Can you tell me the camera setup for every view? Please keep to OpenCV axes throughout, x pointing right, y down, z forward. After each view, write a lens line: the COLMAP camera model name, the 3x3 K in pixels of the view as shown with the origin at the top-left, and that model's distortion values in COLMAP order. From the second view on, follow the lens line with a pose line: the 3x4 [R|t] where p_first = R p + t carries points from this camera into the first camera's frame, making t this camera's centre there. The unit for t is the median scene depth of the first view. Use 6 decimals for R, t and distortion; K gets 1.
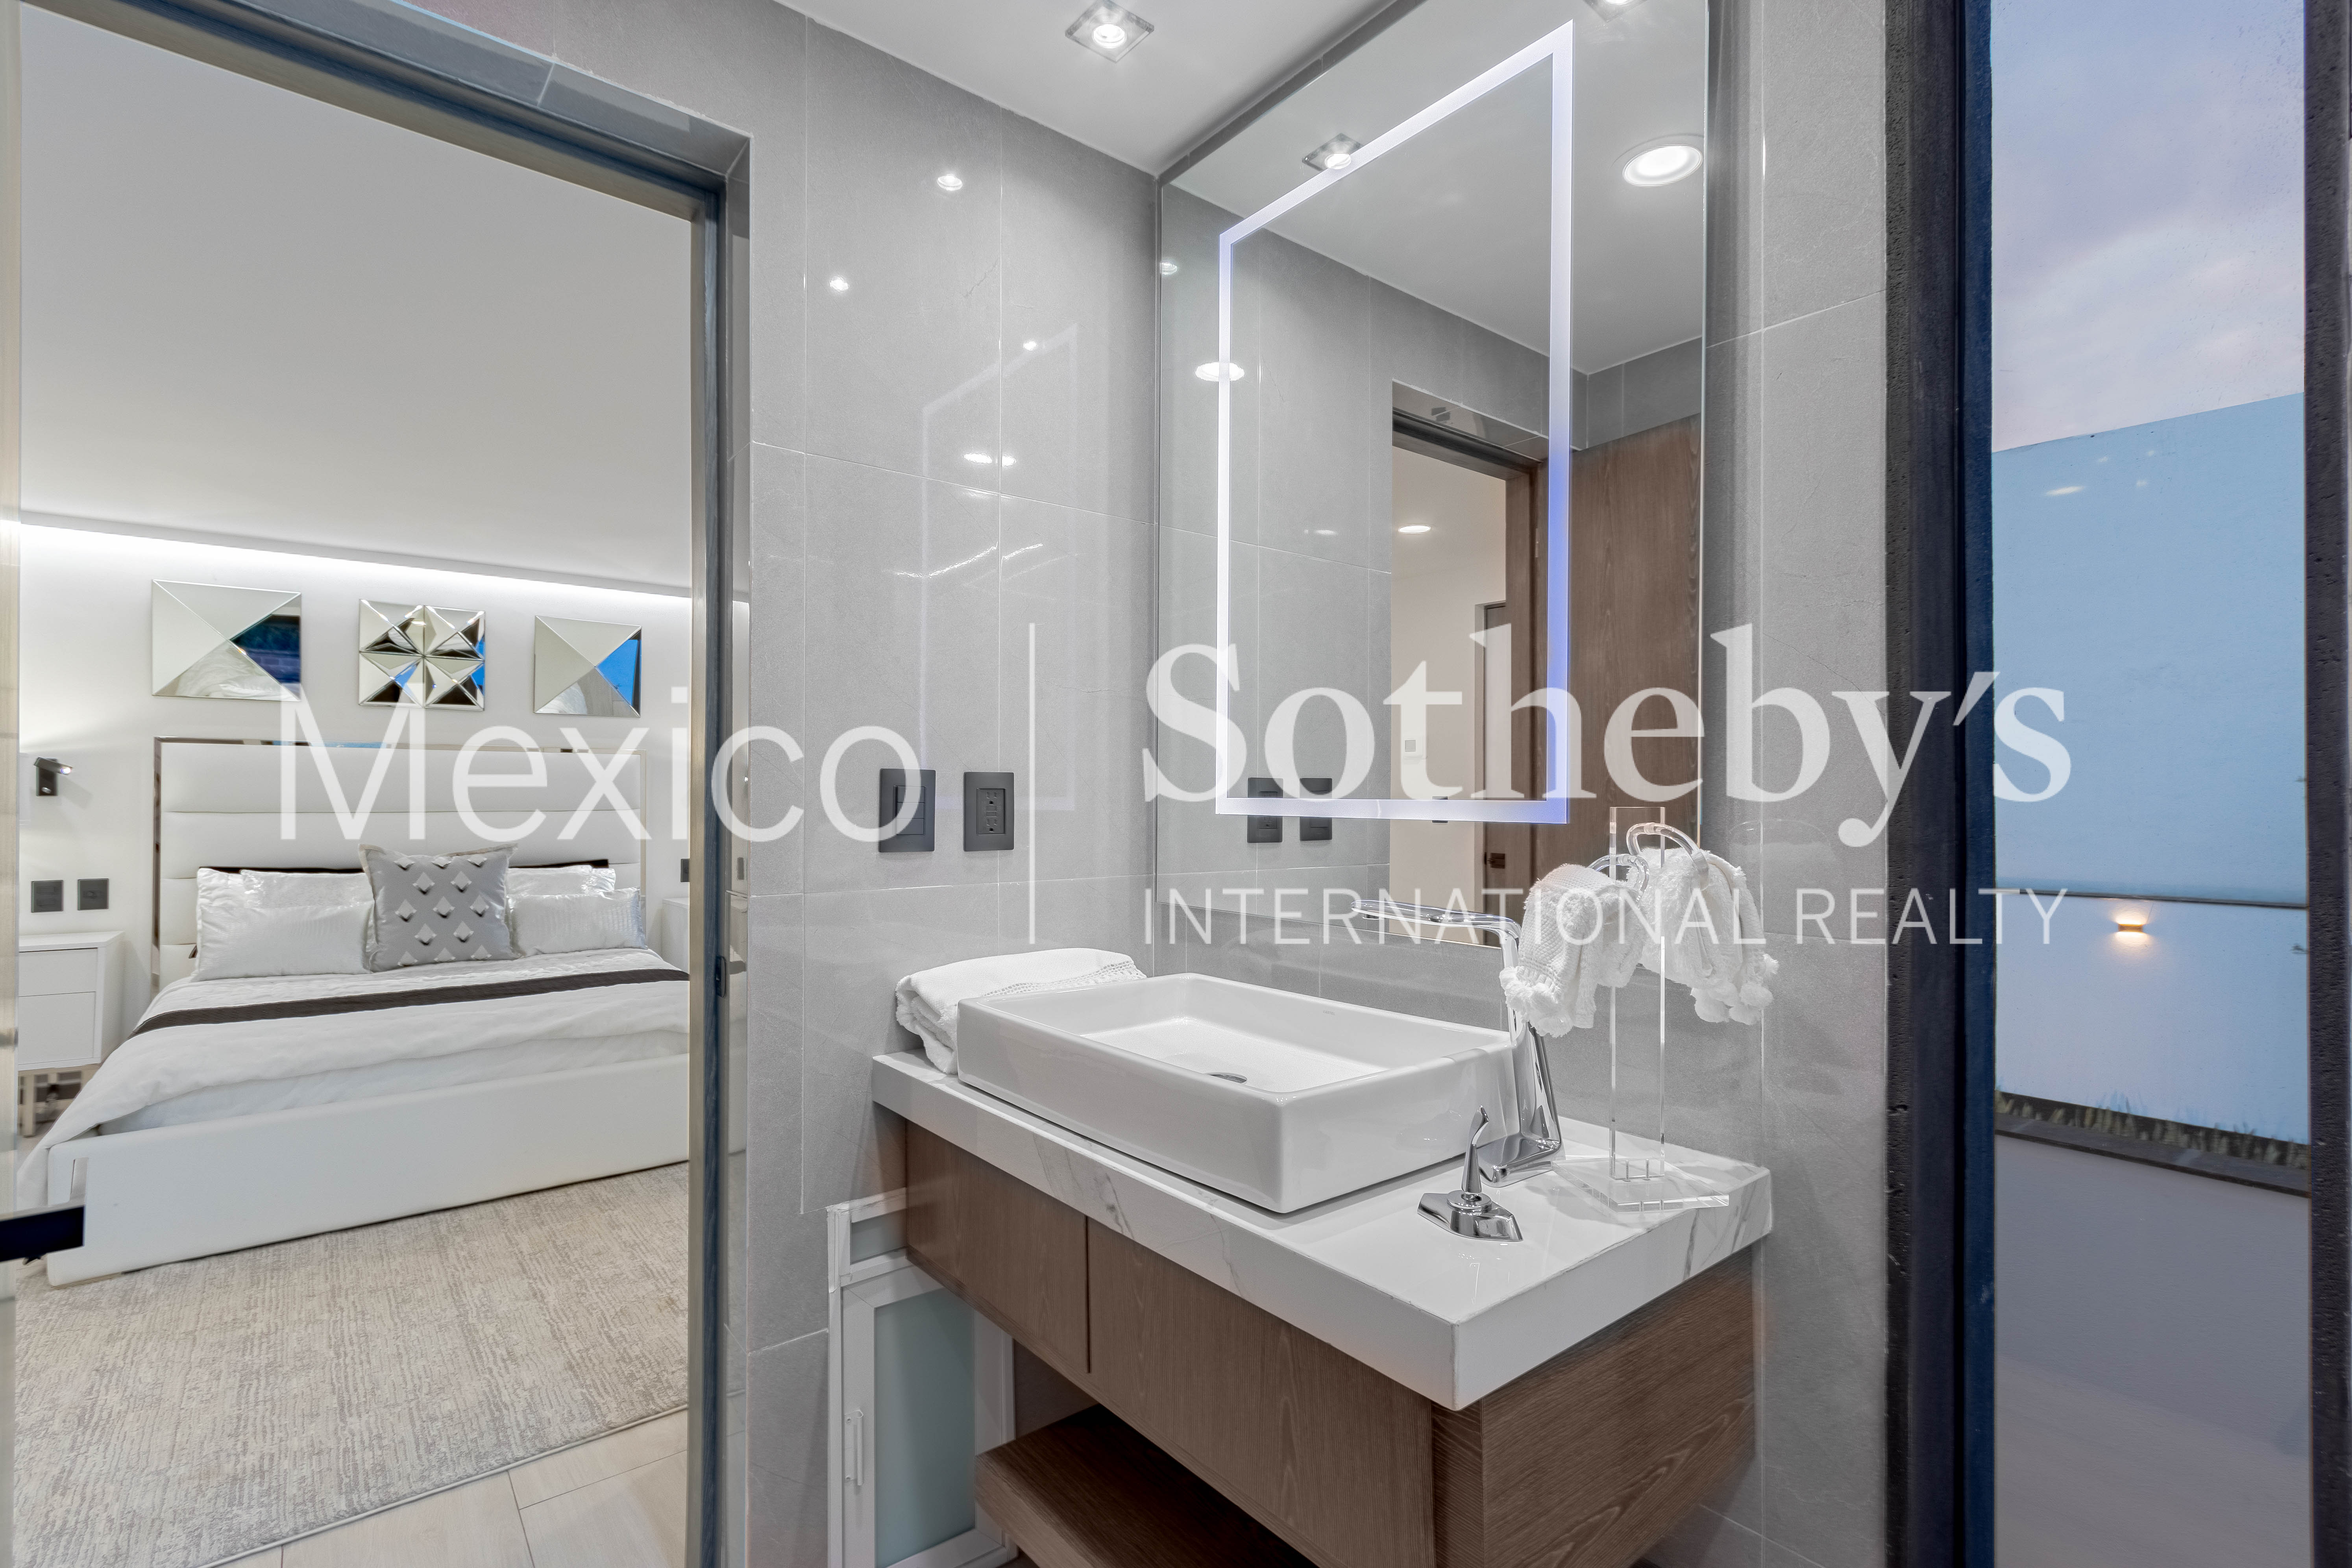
lens RADIAL K [[1093.3, 0, 1189.7], [0, 1093.3, 791.7], [0, 0, 1]] dist [0.027071, 0.000621]
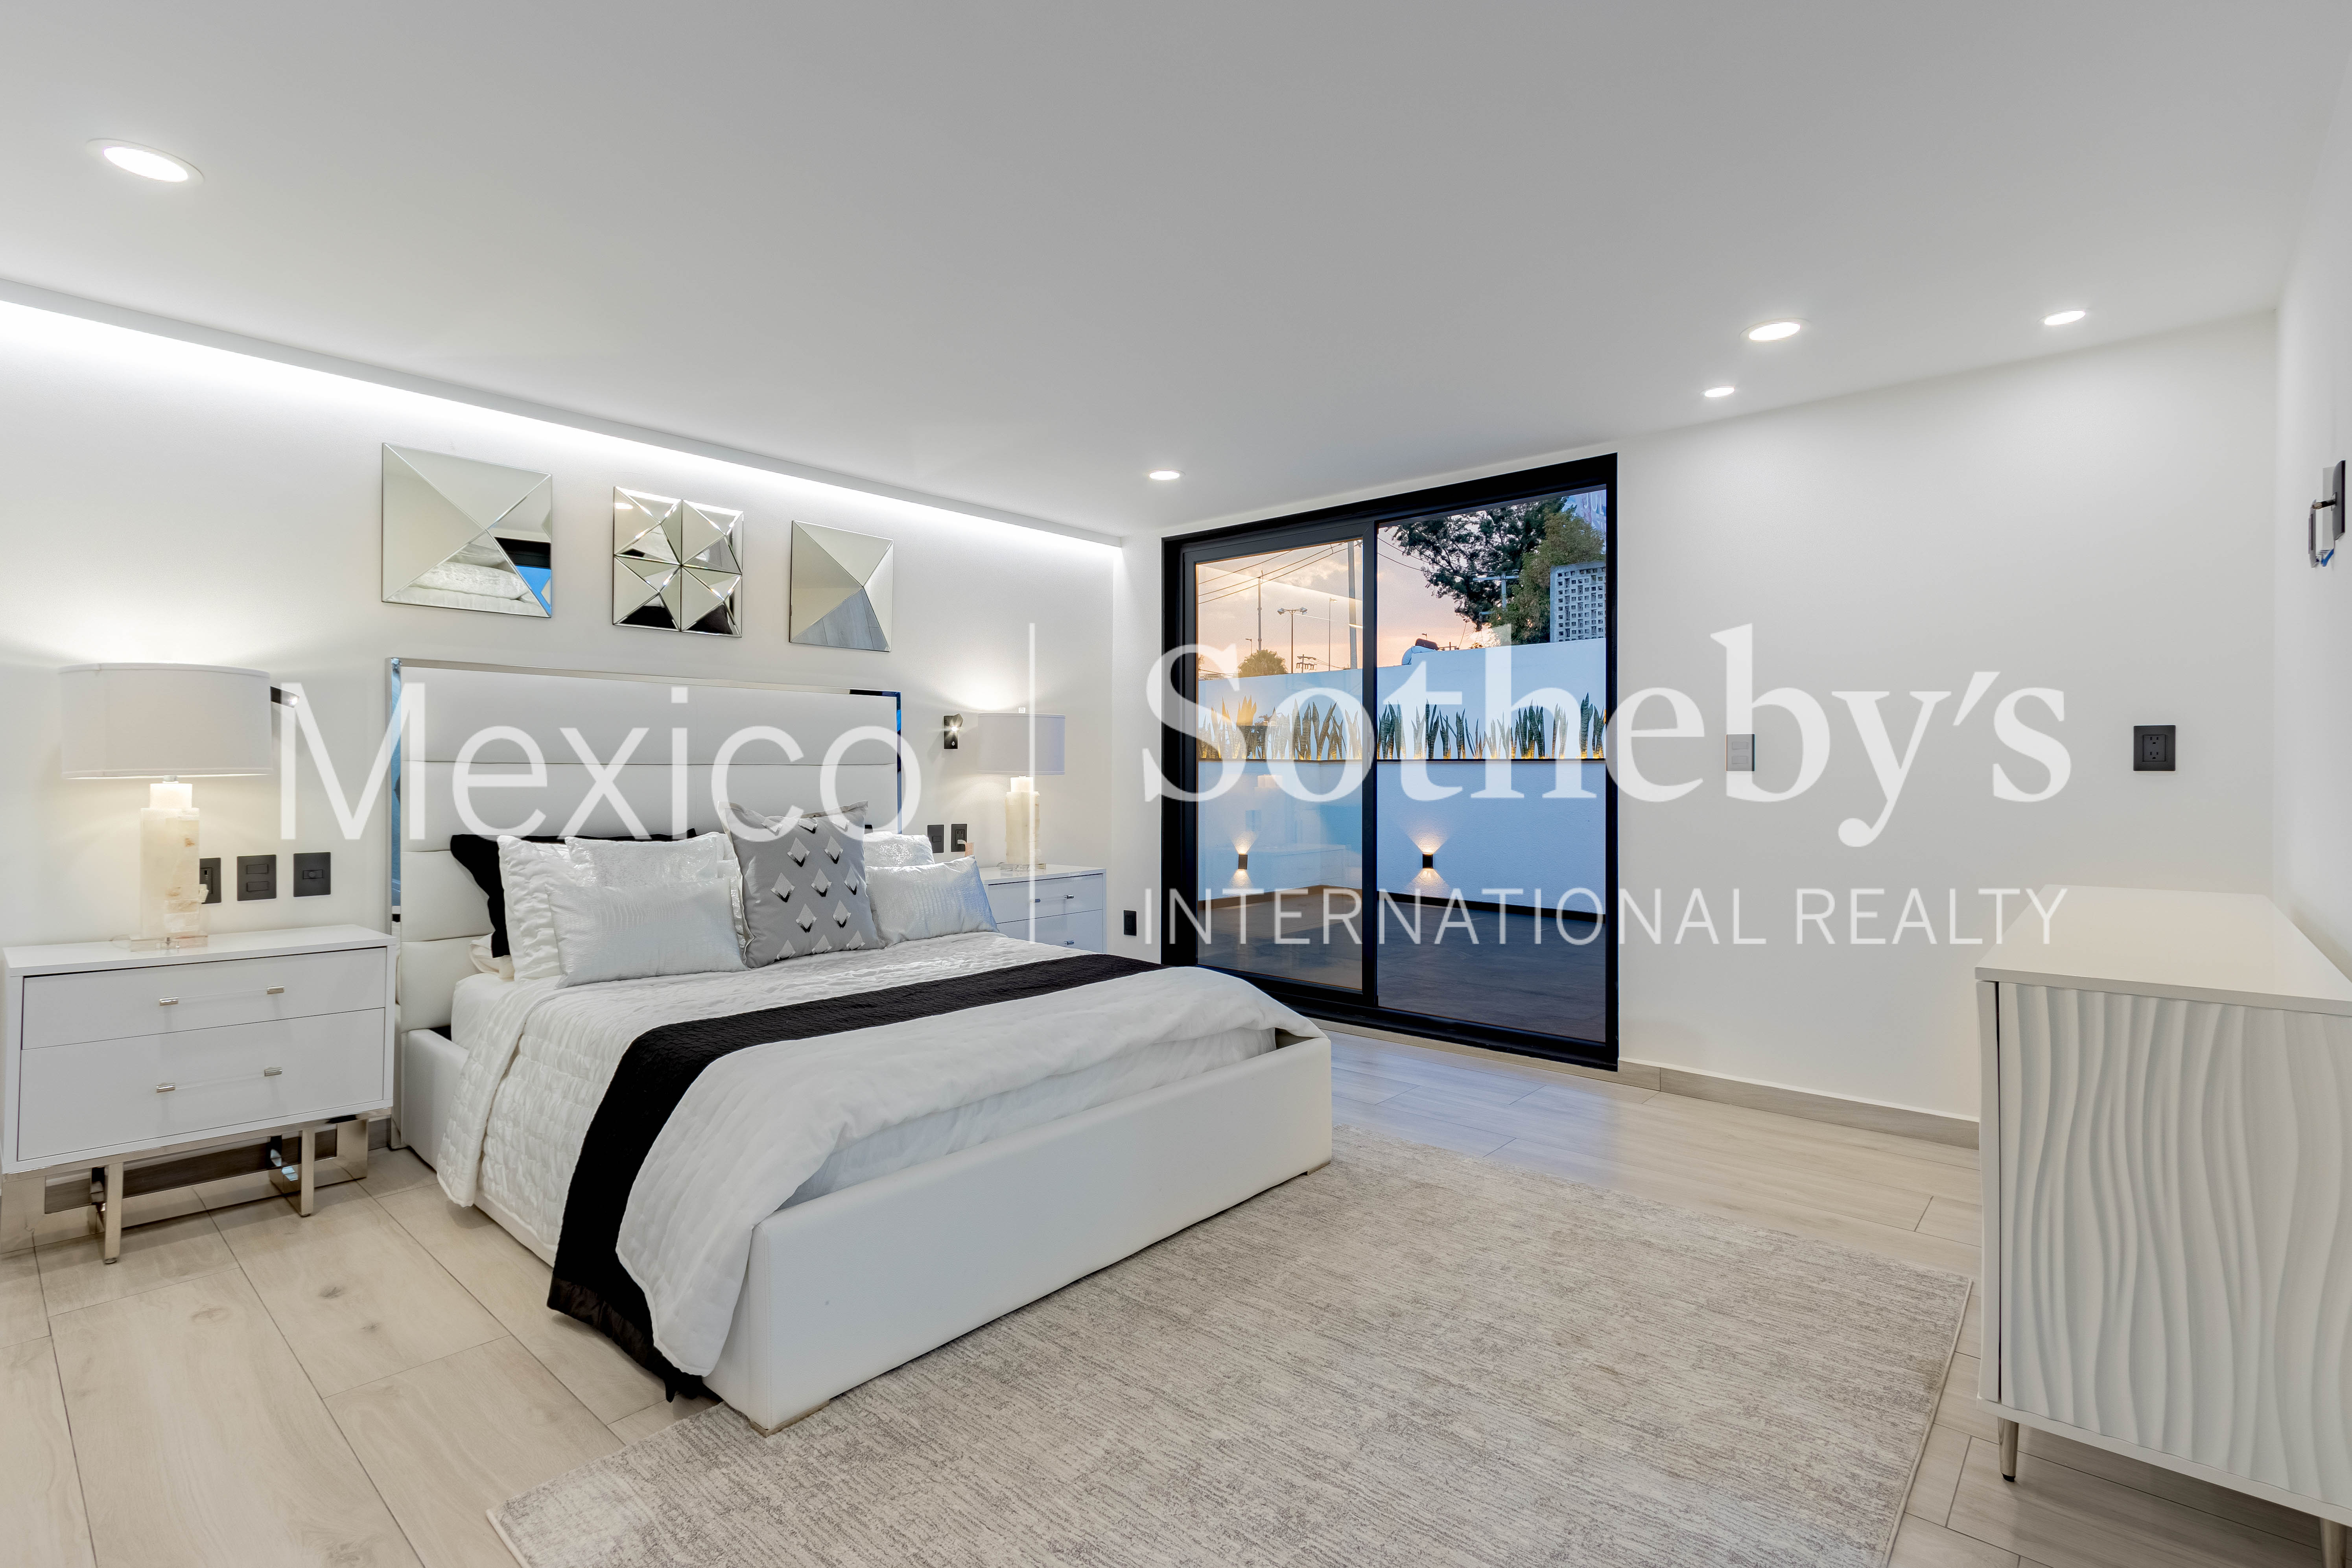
lens RADIAL K [[1093.3, 0, 1178.1], [0, 1093.3, 778.0], [0, 0, 1]] dist [0.027071, 0.000621]
pose [[0.980353, -0.000389, 0.197251, -0.588666], [-0.000962, 0.999977, 0.006756, 0.024956], [-0.197249, -0.006813, 0.980330, 0.192872]]
